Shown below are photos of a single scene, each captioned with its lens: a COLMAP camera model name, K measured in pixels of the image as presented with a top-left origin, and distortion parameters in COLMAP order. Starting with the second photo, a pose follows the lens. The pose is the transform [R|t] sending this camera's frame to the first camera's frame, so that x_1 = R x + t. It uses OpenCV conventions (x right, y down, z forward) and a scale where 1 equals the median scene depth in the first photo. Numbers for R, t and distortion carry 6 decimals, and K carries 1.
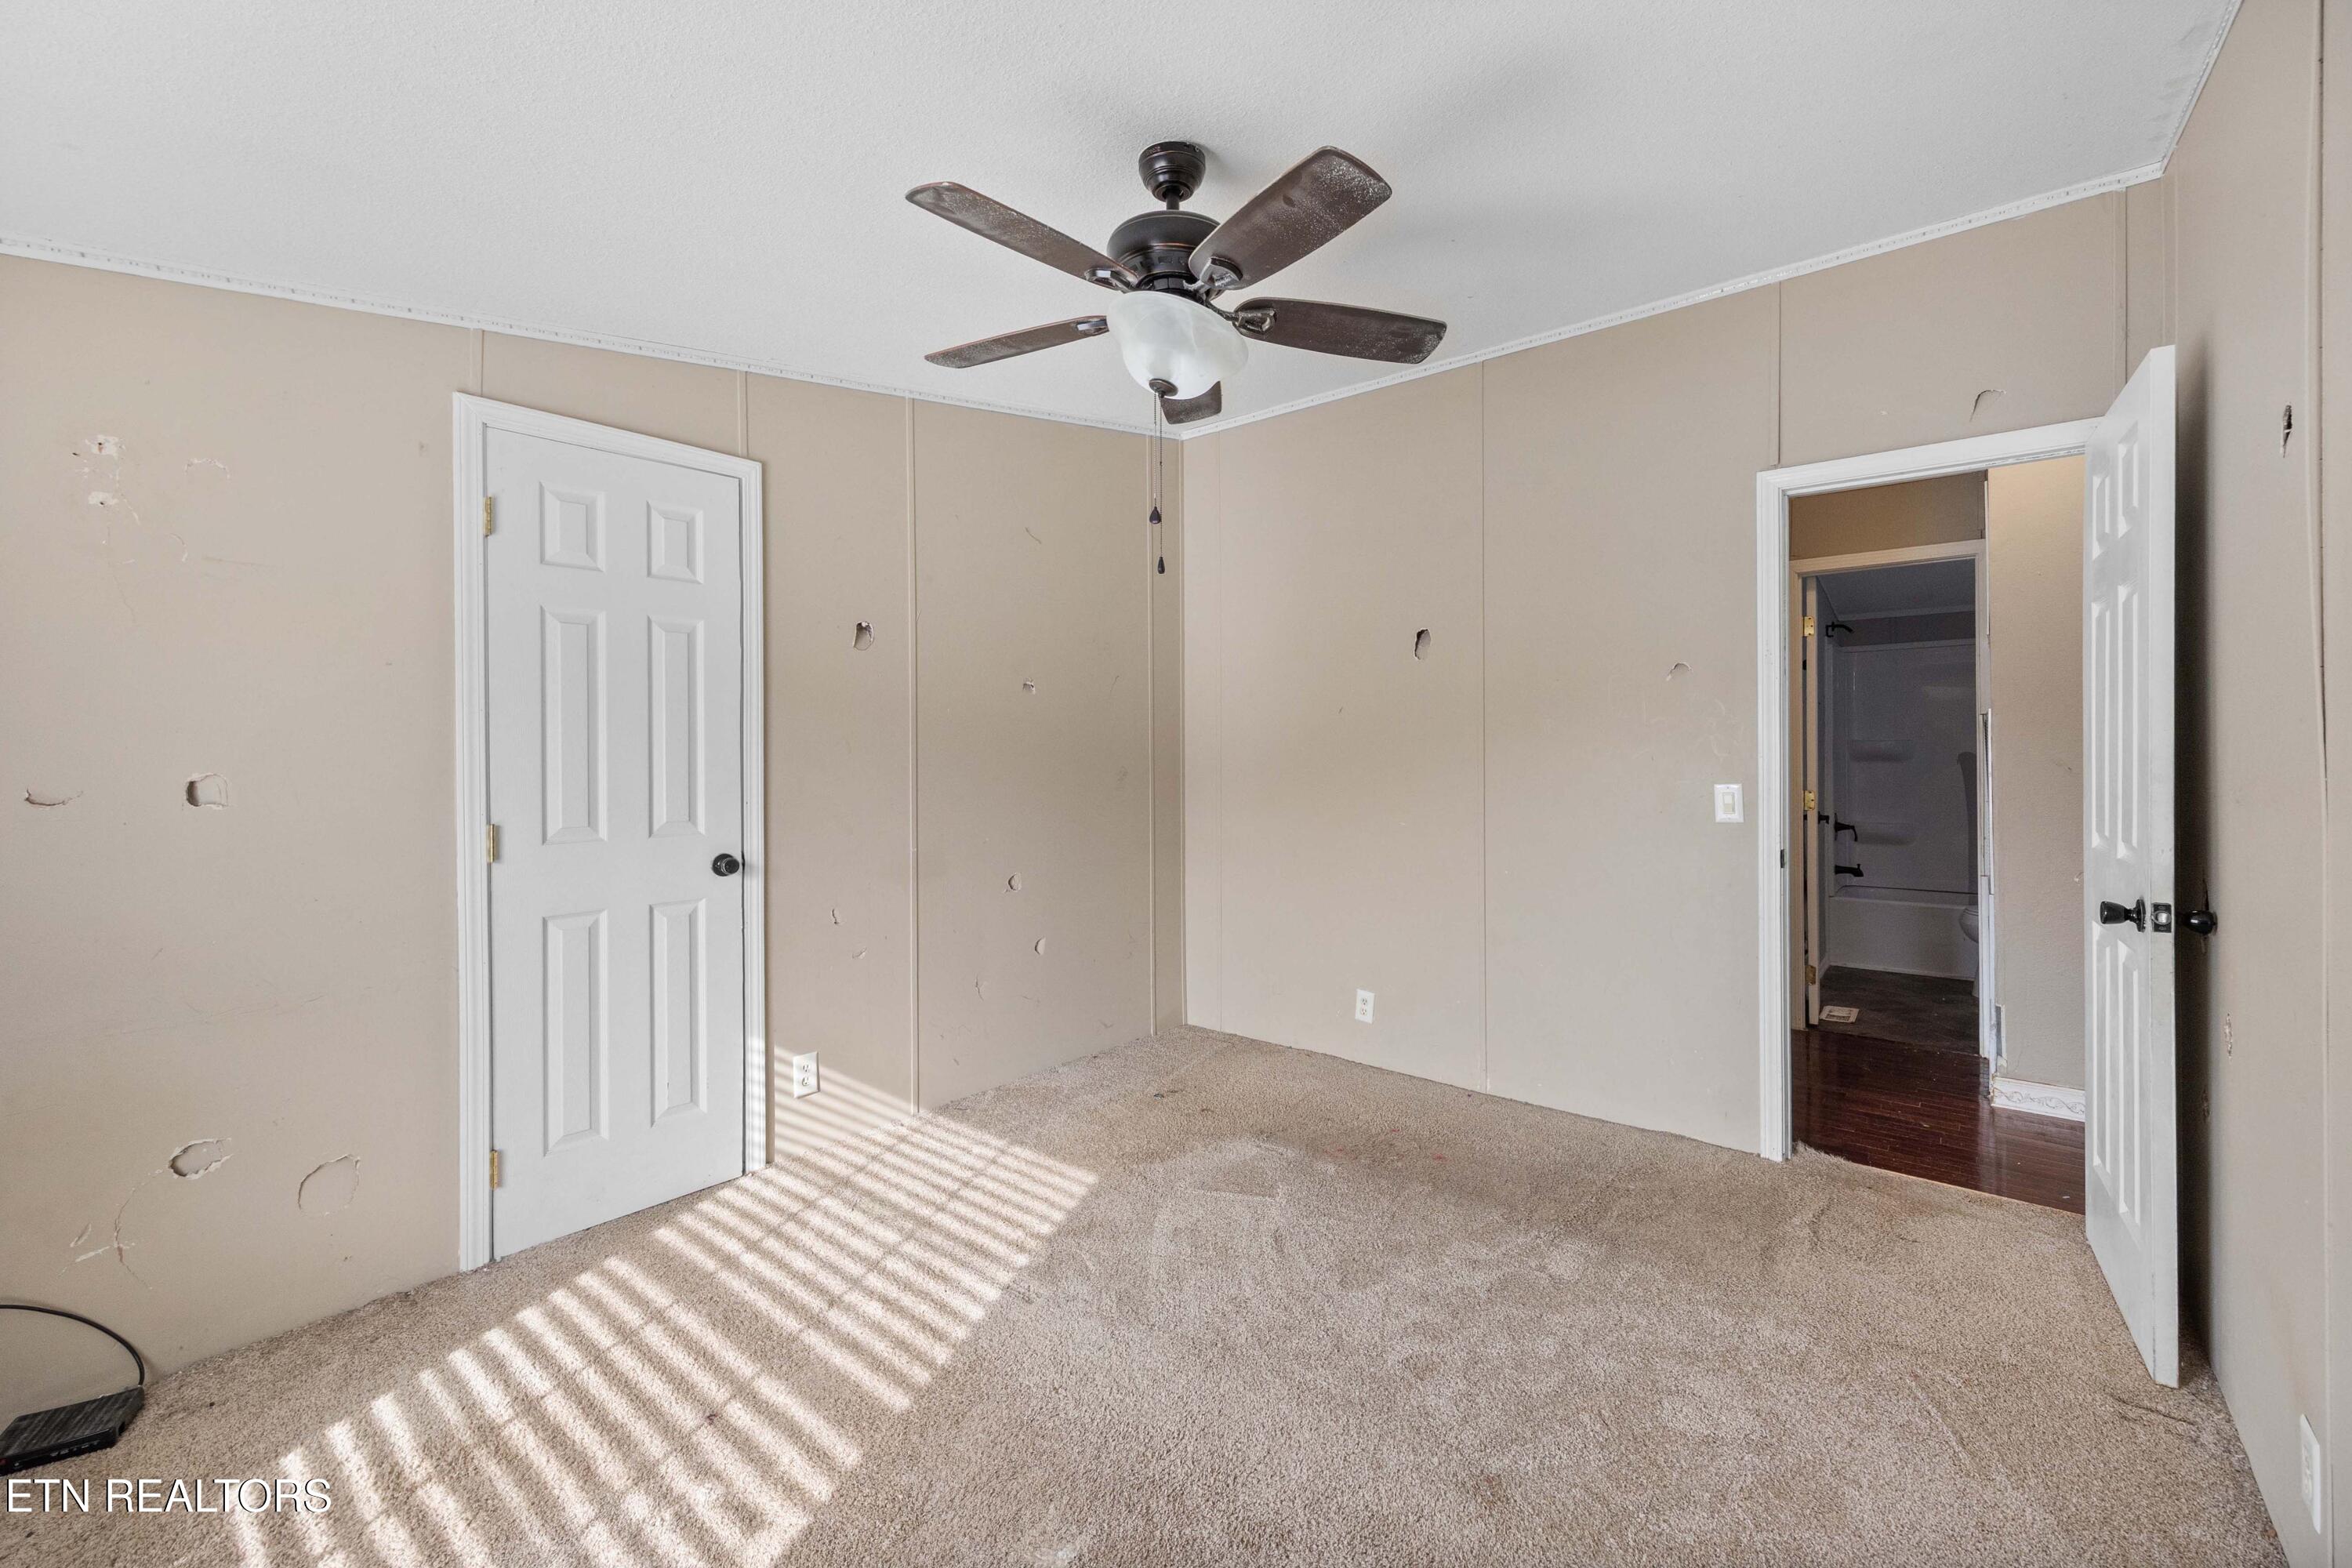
lens RADIAL K [[908.2, 0, 1168.6], [0, 908.2, 767.7], [0, 0, 1]] dist [0.000737, 0.000090]
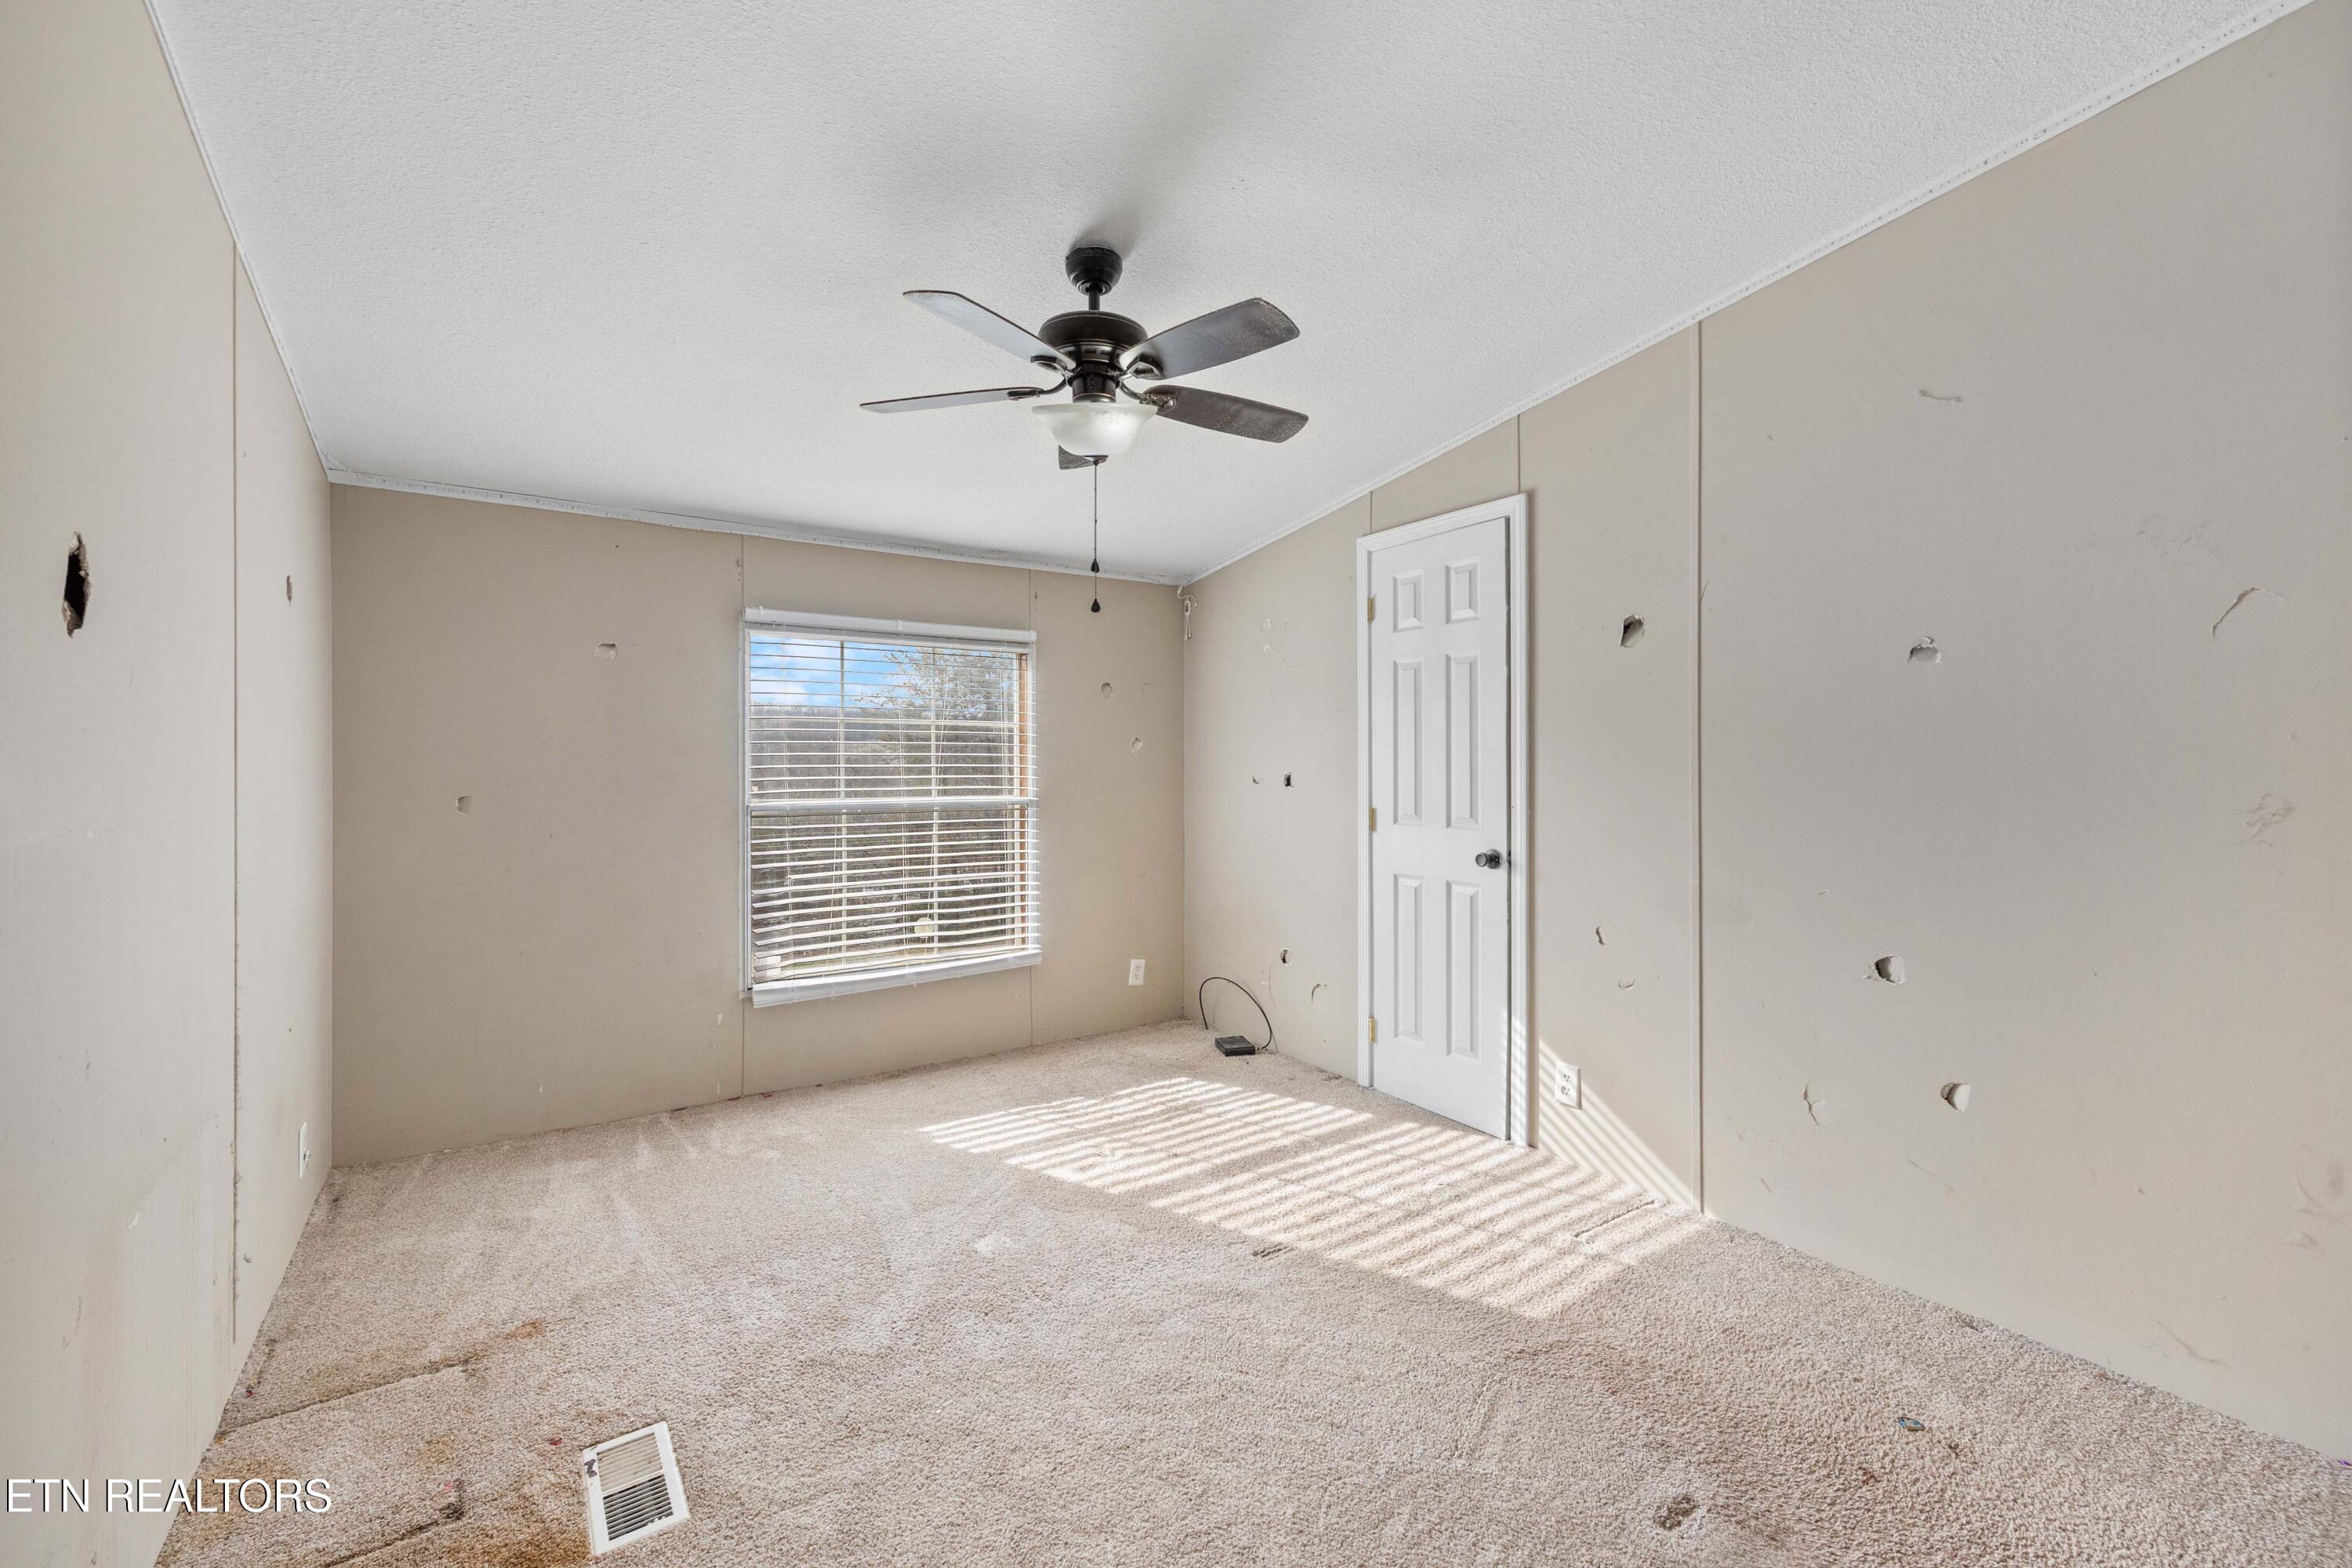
lens RADIAL K [[913.3, 0, 1186.0], [0, 913.3, 773.2], [0, 0, 1]] dist [-0.002557, -0.000054]
pose [[-0.216028, 0.015384, -0.976266, 0.875865], [-0.012100, 0.999757, 0.018431, -0.022865], [0.976312, 0.015794, -0.215789, 1.049831]]
